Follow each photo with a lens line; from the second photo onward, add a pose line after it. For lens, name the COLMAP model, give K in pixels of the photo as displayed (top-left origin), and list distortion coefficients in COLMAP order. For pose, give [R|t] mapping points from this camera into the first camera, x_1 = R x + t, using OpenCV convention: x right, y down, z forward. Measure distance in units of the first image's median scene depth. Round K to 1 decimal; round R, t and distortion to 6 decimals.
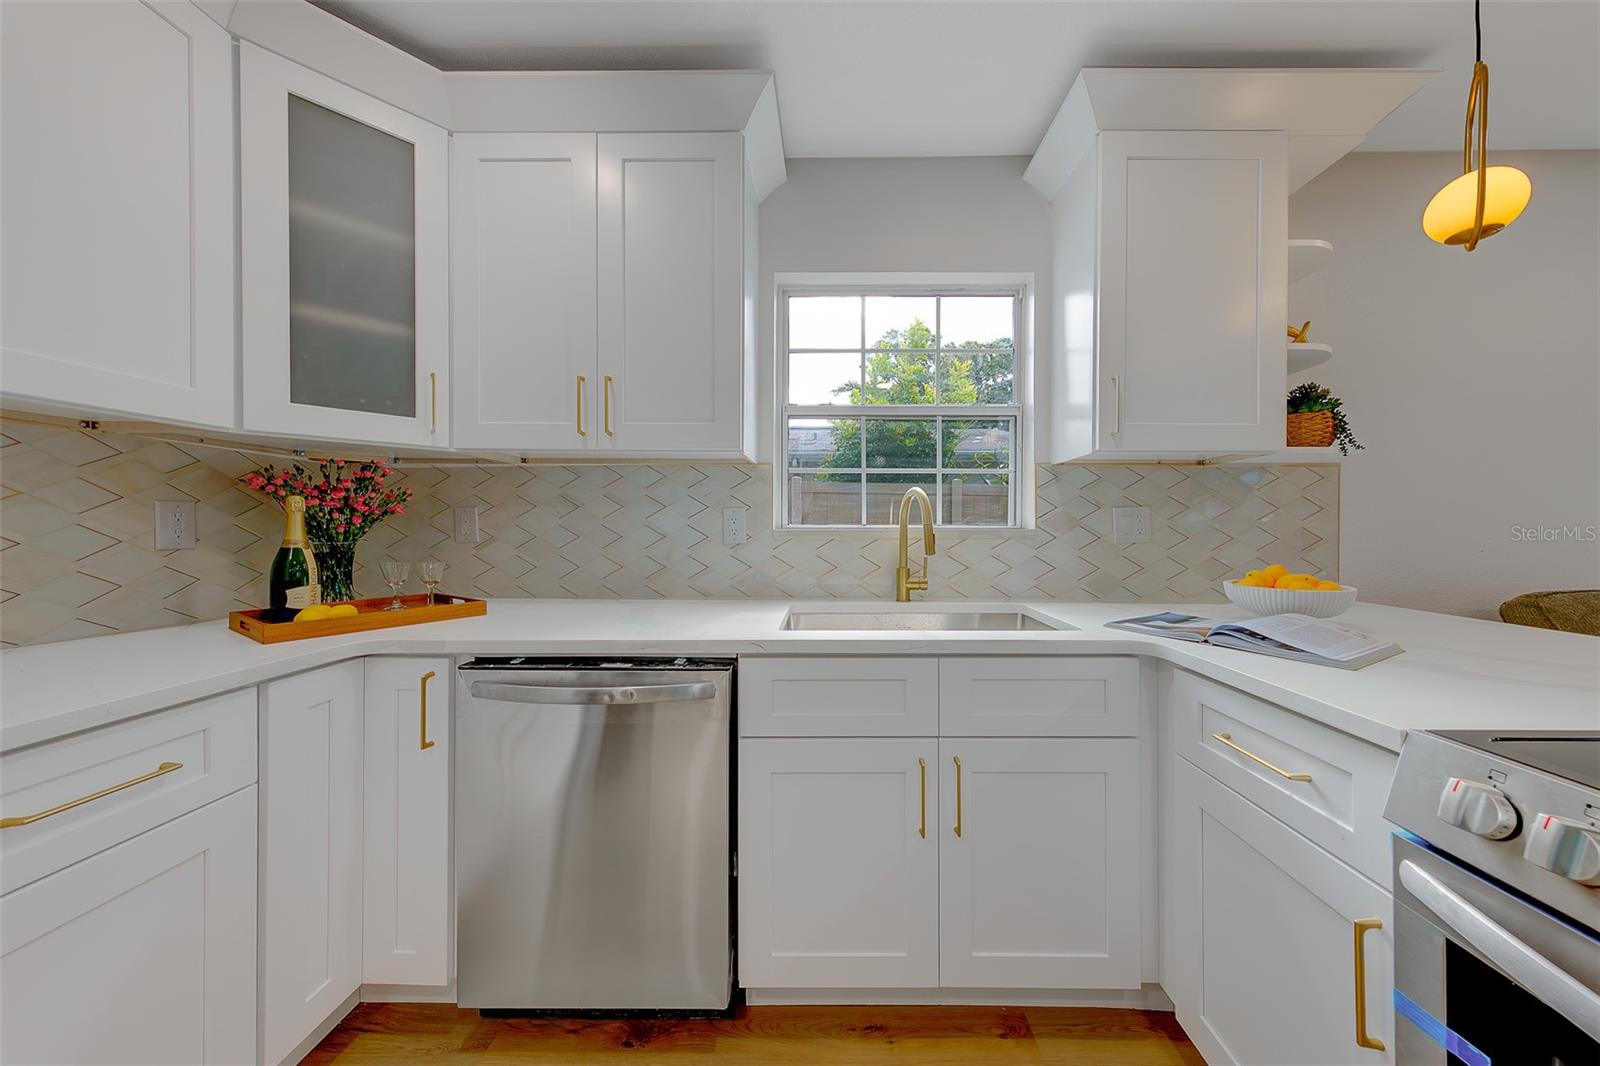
lens RADIAL K [[509.9, 0, 834.1], [0, 509.9, 525.0], [0, 0, 1]] dist [0.012106, -0.001299]
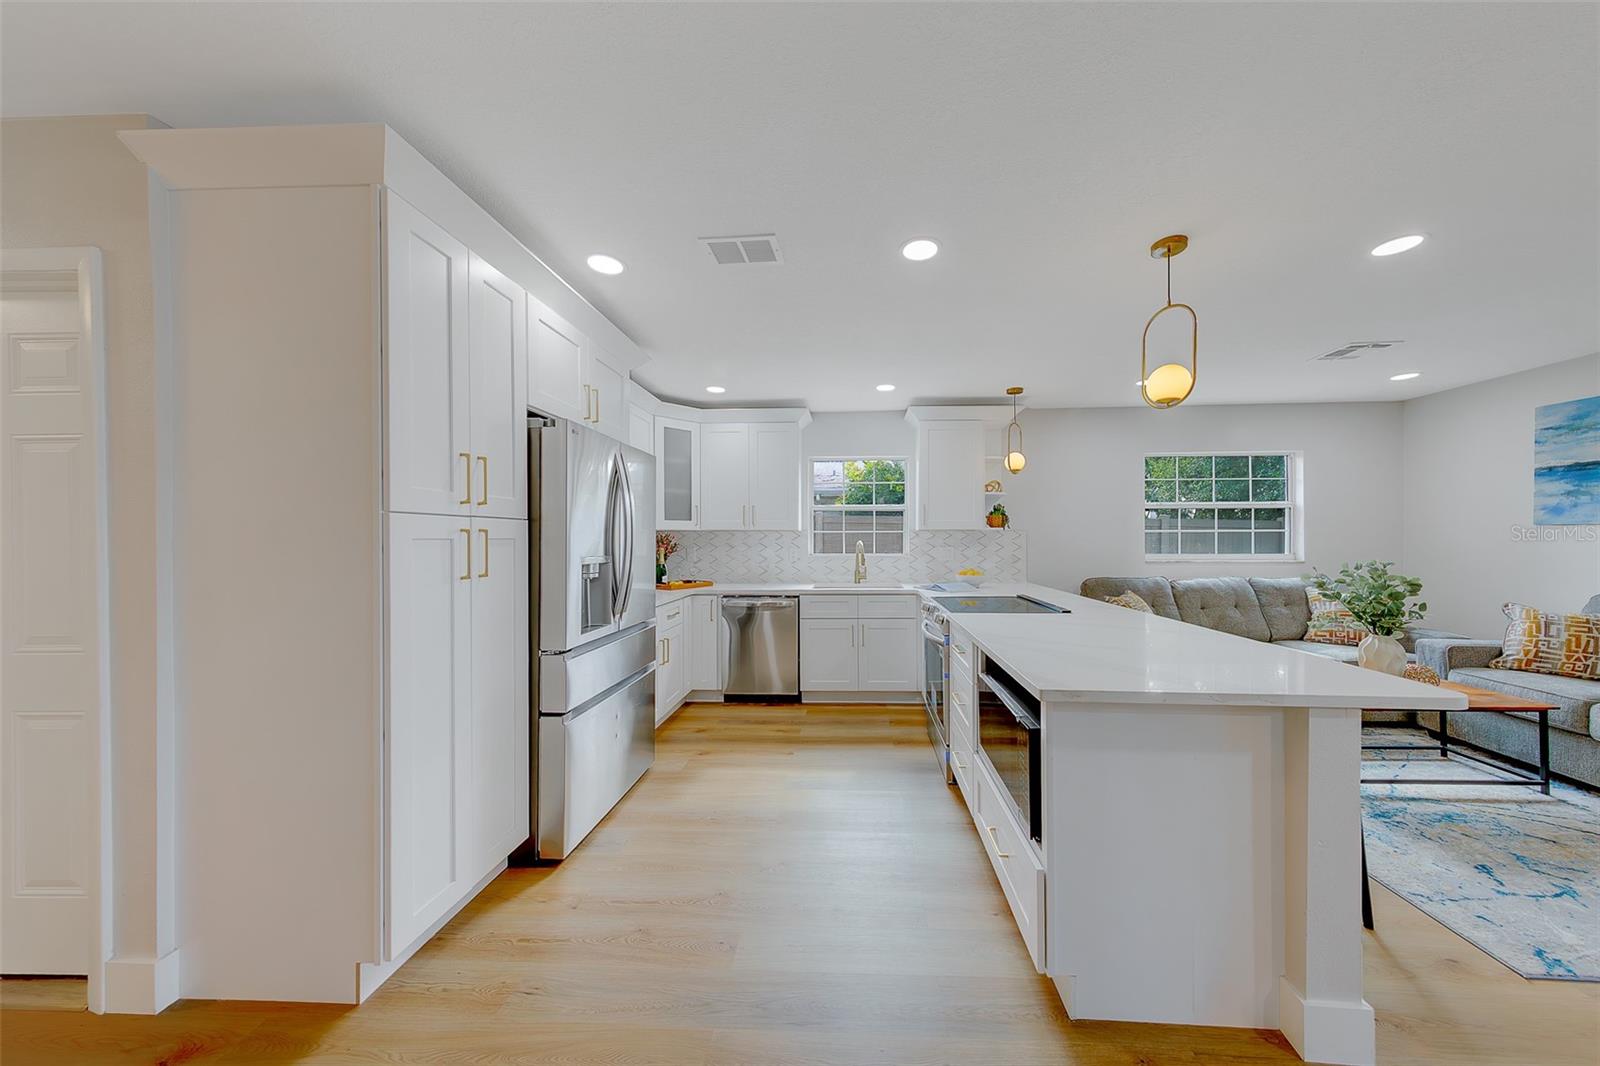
lens RADIAL K [[509.9, 0, 839.6], [0, 509.9, 545.5], [0, 0, 1]] dist [0.012106, -0.001299]
pose [[0.999188, -0.003828, -0.040116, 0.178964], [0.004514, 0.999845, 0.017024, -0.109035], [0.040045, -0.017191, 0.999050, -1.956627]]
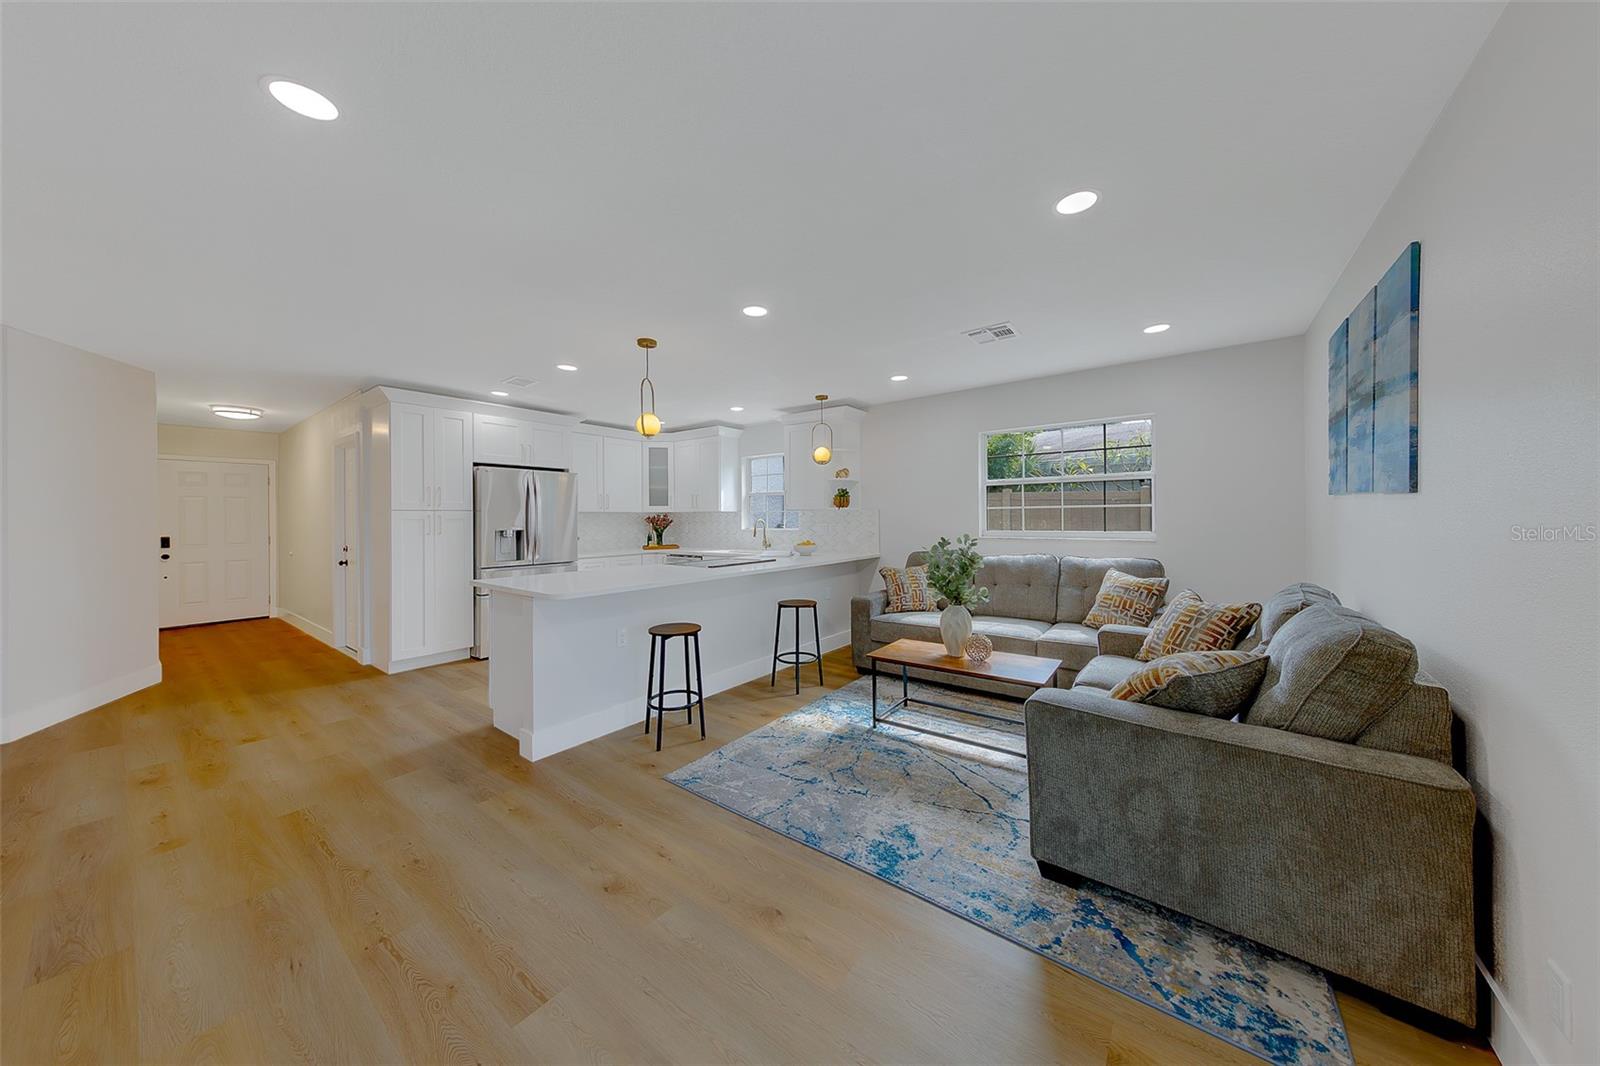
lens RADIAL K [[509.9, 0, 808.4], [0, 509.9, 516.8], [0, 0, 1]] dist [0.012106, -0.001299]
pose [[0.807286, -0.009826, -0.590079, 2.927315], [0.012699, 0.999919, 0.000723, -0.096943], [0.590024, -0.008077, 0.807346, -1.976482]]
